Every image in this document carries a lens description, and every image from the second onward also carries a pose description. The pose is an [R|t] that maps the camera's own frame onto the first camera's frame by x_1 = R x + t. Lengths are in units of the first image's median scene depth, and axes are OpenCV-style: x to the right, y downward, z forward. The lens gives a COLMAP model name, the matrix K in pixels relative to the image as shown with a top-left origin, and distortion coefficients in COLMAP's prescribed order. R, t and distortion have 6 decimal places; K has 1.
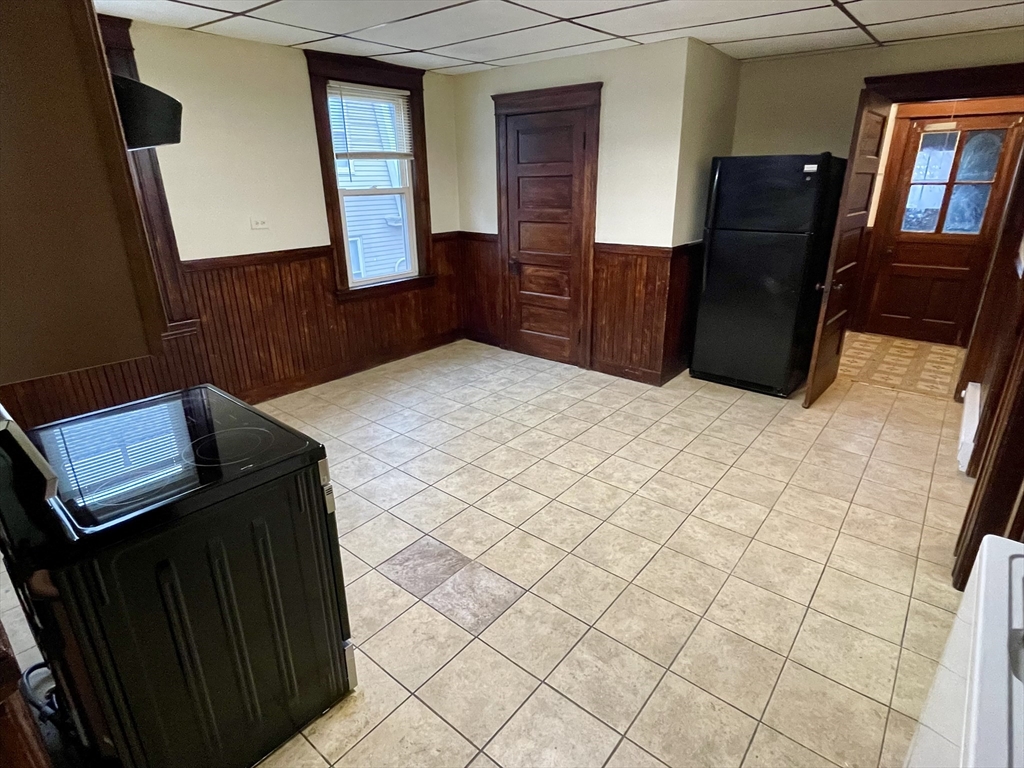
lens RADIAL K [[544.3, 0, 515.6], [0, 544.3, 379.5], [0, 0, 1]] dist [0.000052, -0.000499]
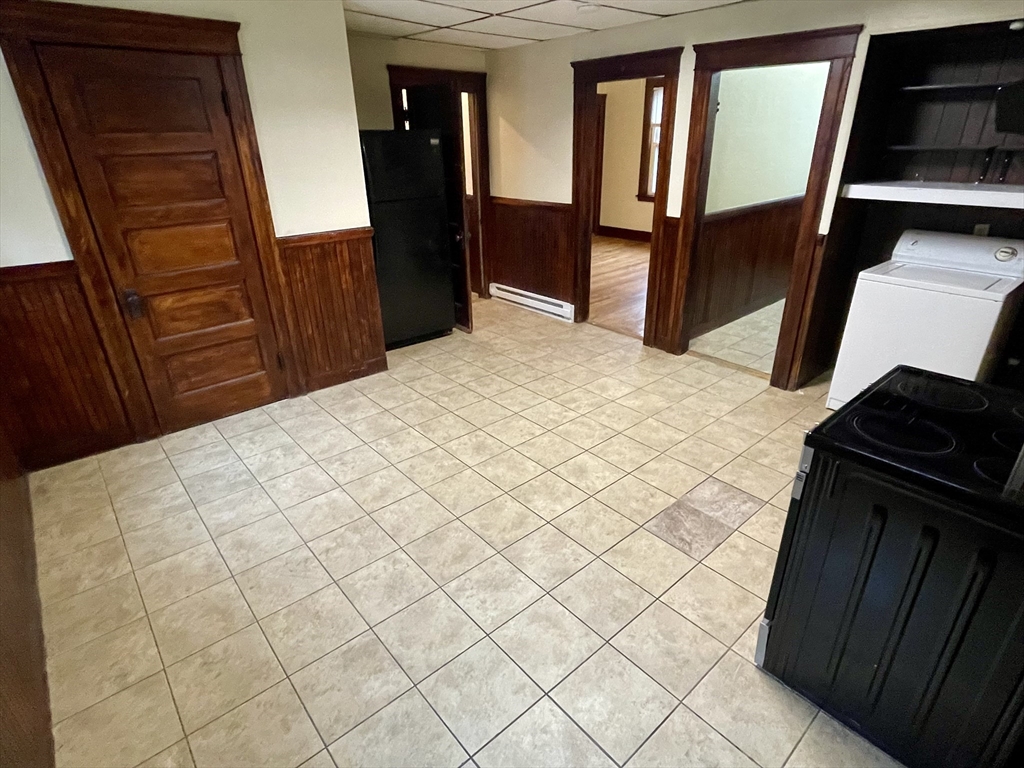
lens RADIAL K [[542.1, 0, 514.8], [0, 542.1, 382.0], [0, 0, 1]] dist [0.000224, -0.001606]
pose [[0.162593, -0.398997, 0.902421, -0.725229], [0.352699, 0.877667, 0.324505, -0.251353], [-0.921502, 0.265521, 0.283429, 0.644984]]
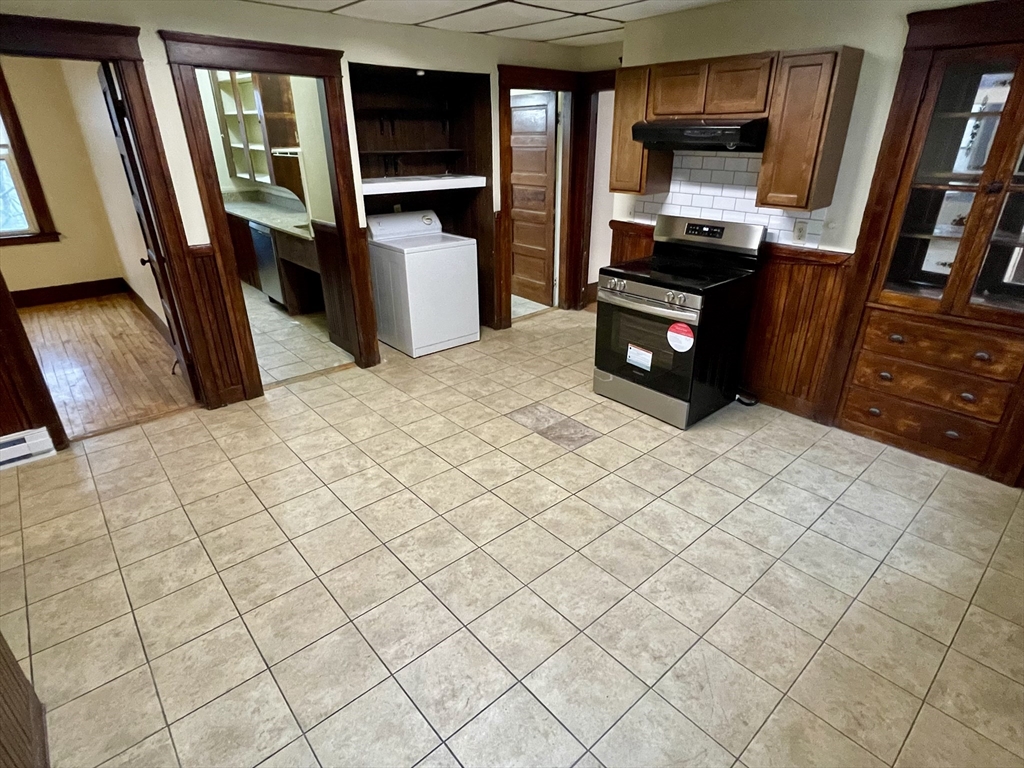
lens RADIAL K [[544.3, 0, 515.6], [0, 544.3, 379.5], [0, 0, 1]] dist [0.000052, -0.000499]
pose [[-0.986896, -0.053296, 0.152303, -0.163101], [0.068214, 0.717582, 0.693125, -0.515493], [-0.146231, 0.694432, -0.704543, 1.320721]]
